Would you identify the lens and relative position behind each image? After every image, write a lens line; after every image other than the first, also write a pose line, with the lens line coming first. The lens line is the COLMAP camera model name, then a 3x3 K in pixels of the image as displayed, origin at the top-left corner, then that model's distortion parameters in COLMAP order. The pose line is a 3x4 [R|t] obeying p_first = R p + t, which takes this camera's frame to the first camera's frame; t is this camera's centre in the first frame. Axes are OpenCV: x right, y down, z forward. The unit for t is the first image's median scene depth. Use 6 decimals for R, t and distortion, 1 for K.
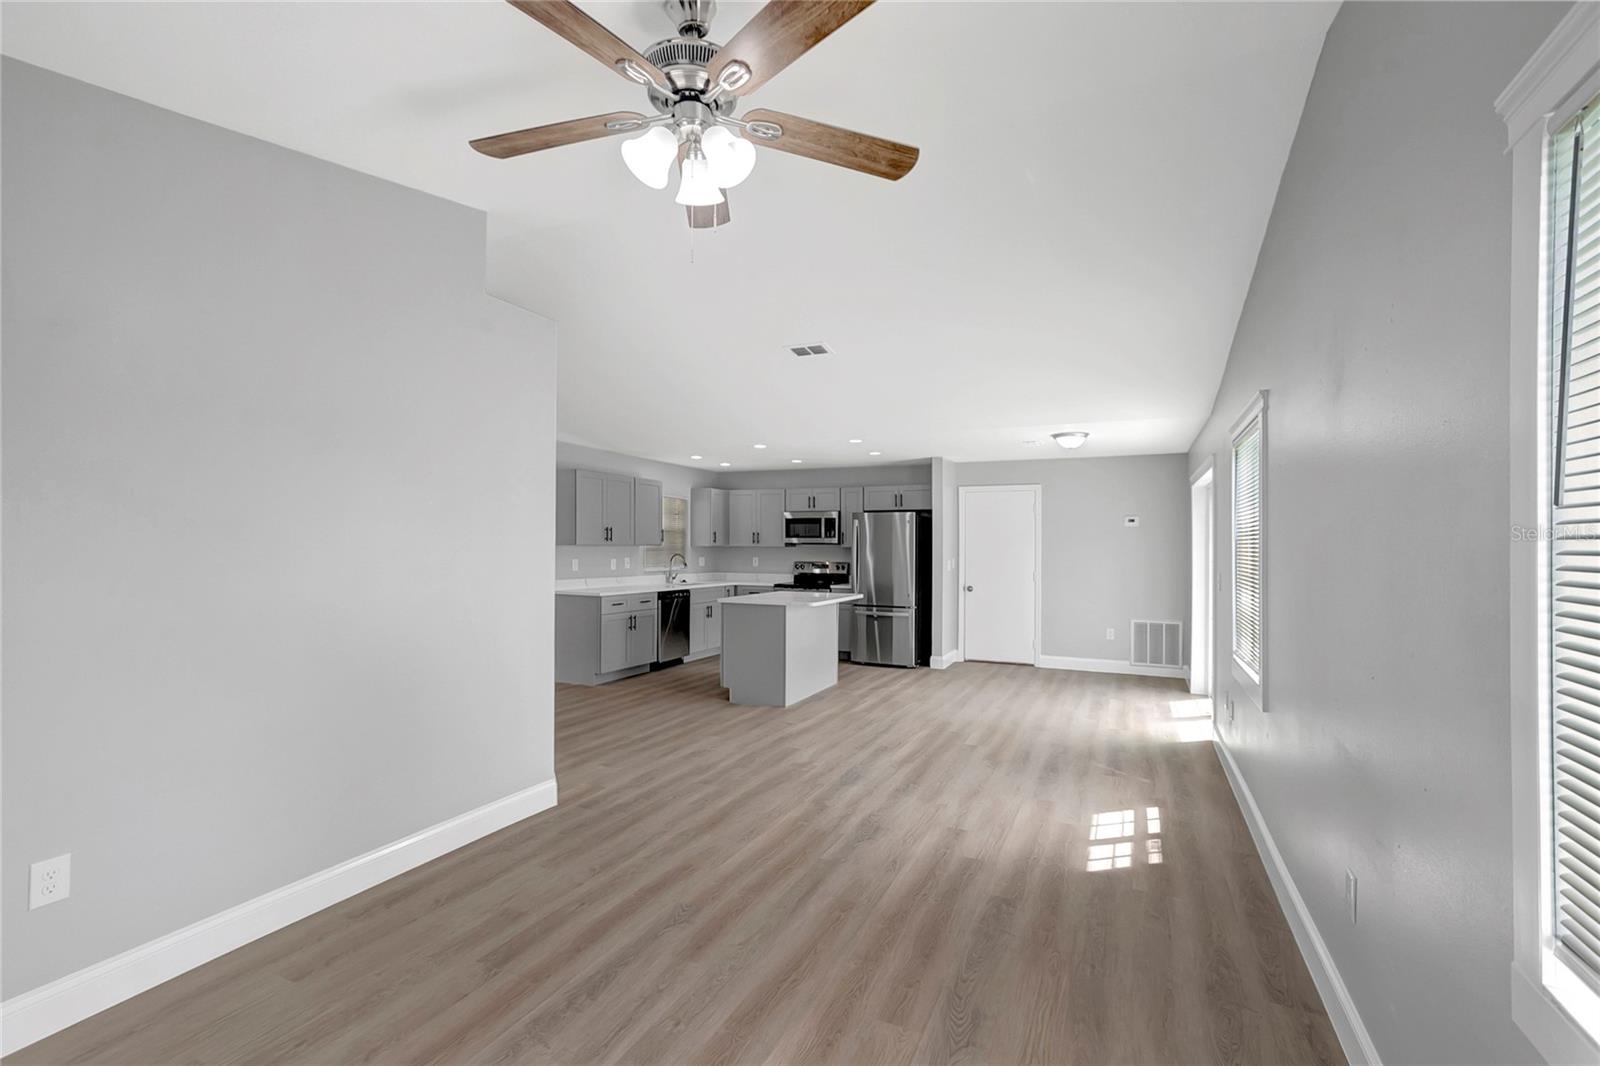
lens RADIAL K [[712.3, 0, 801.1], [0, 712.3, 540.0], [0, 0, 1]] dist [0.010229, -0.000757]
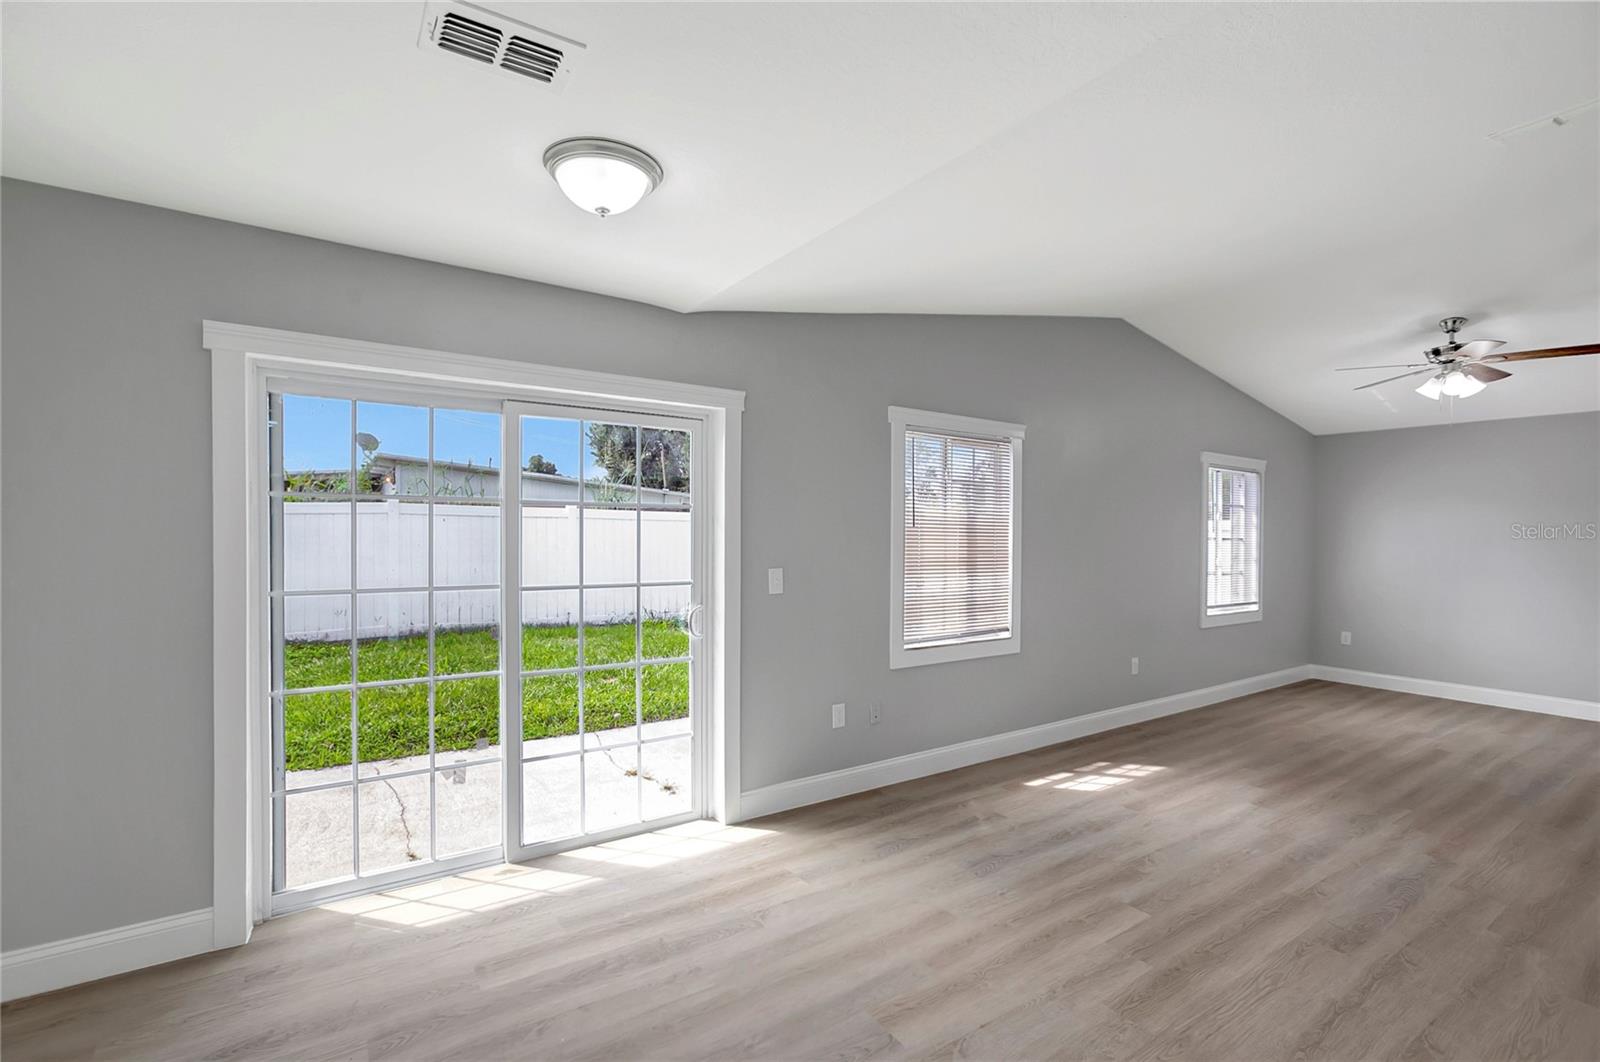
lens RADIAL K [[712.3, 0, 801.0], [0, 712.3, 539.3], [0, 0, 1]] dist [0.010229, -0.000757]
pose [[-0.858110, -0.014709, 0.513255, 0.252716], [-0.019025, 0.999814, -0.003156, 0.017049], [-0.513113, -0.012473, -0.858230, 2.204988]]
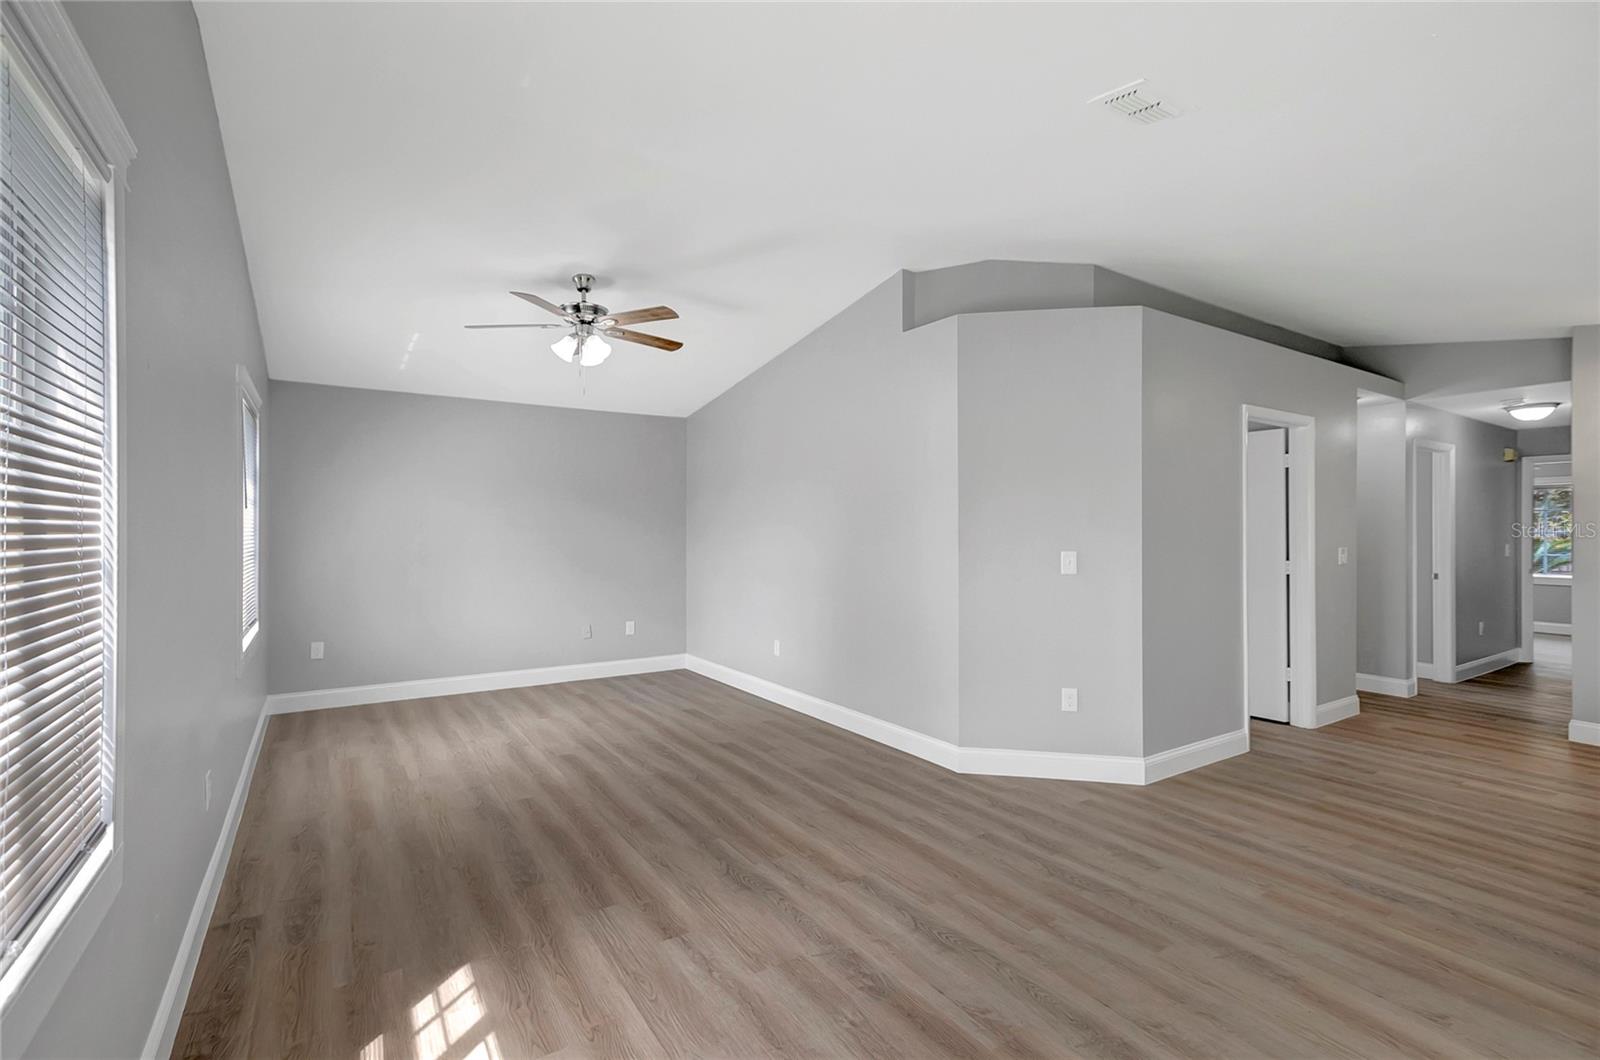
lens RADIAL K [[712.3, 0, 802.1], [0, 712.3, 526.8], [0, 0, 1]] dist [0.010229, -0.000757]
pose [[-0.522344, -0.018144, -0.852542, 0.716188], [-0.000081, 0.999775, -0.021228, 0.027378], [0.852735, -0.011019, -0.522228, 1.407252]]
